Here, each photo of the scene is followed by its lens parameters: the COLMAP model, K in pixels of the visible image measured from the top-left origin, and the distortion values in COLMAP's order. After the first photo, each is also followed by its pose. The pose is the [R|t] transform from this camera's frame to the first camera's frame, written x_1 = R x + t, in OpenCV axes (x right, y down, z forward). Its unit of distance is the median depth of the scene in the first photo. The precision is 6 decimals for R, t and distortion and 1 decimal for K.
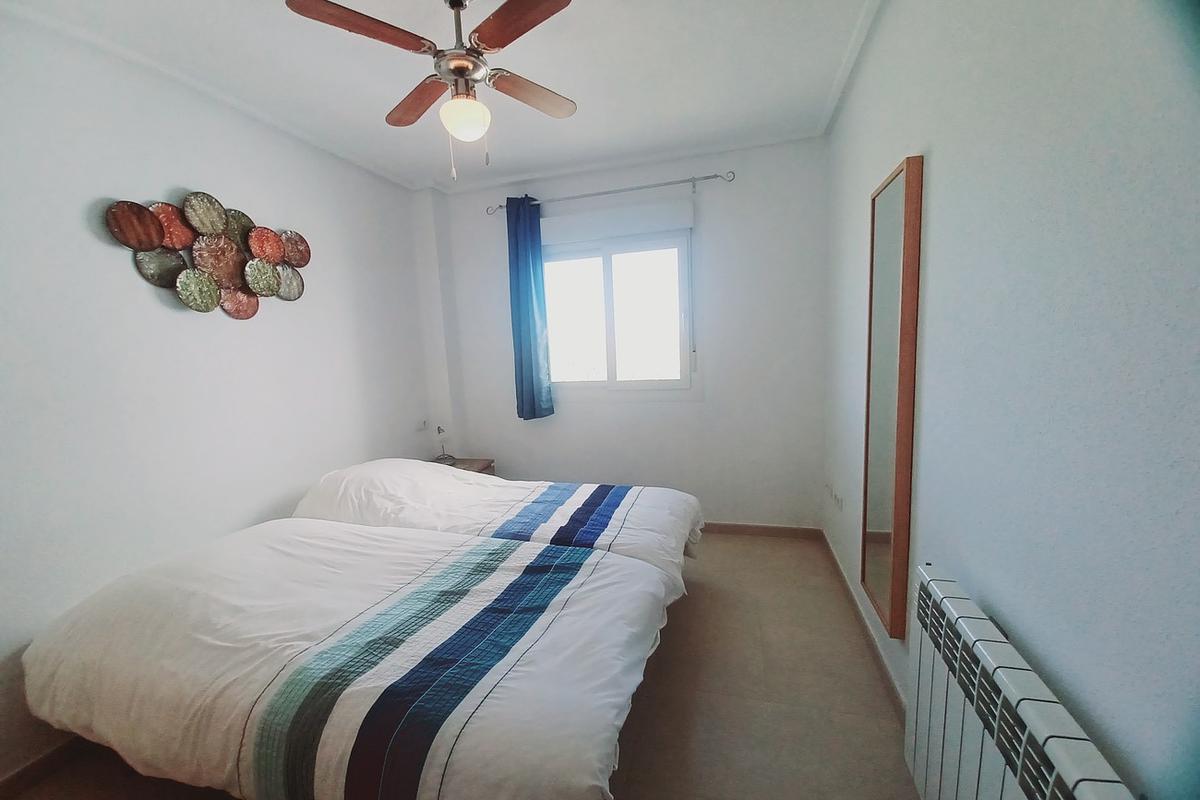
lens RADIAL K [[468.1, 0, 598.4], [0, 468.1, 410.5], [0, 0, 1]] dist [0.013581, -0.017603]
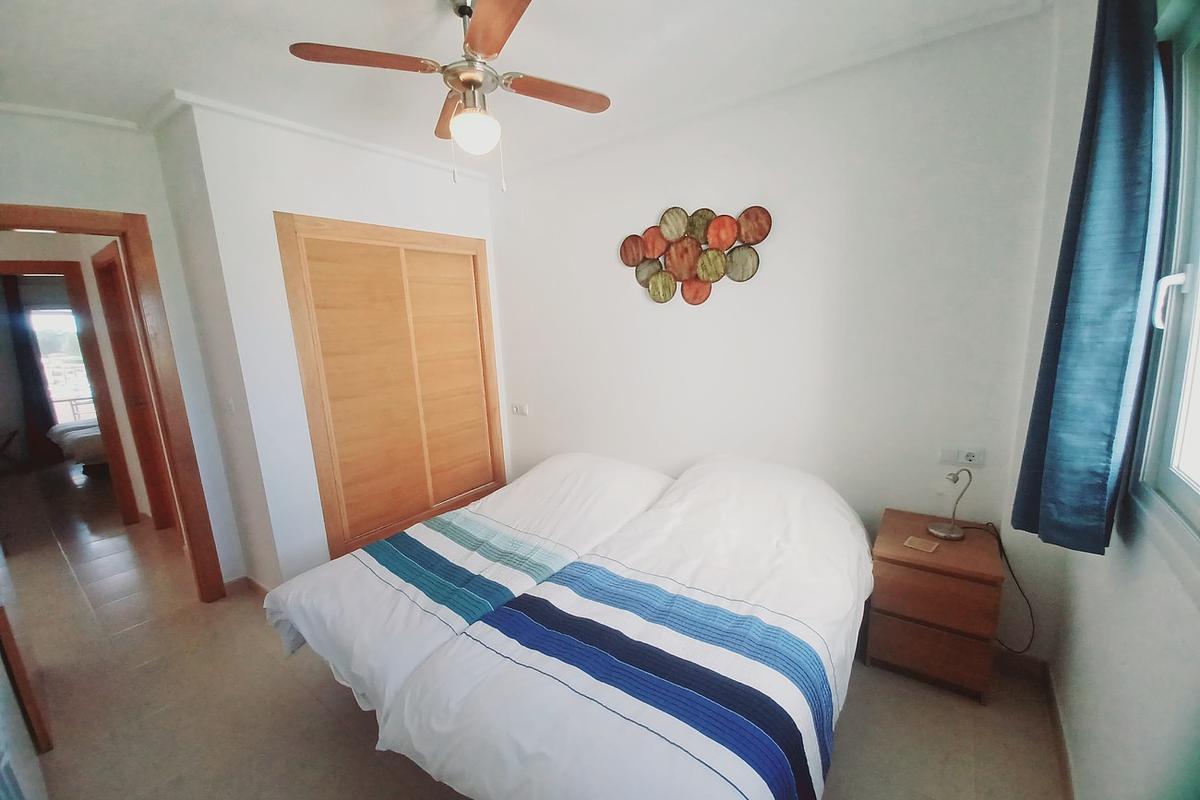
lens RADIAL K [[484.3, 0, 593.3], [0, 484.3, 409.2], [0, 0, 1]] dist [0.020459, -0.013983]
pose [[-0.365552, 0.211875, -0.906356, 0.584114], [-0.076789, 0.963564, 0.256218, -0.274282], [0.927618, 0.163259, -0.335963, 1.414594]]
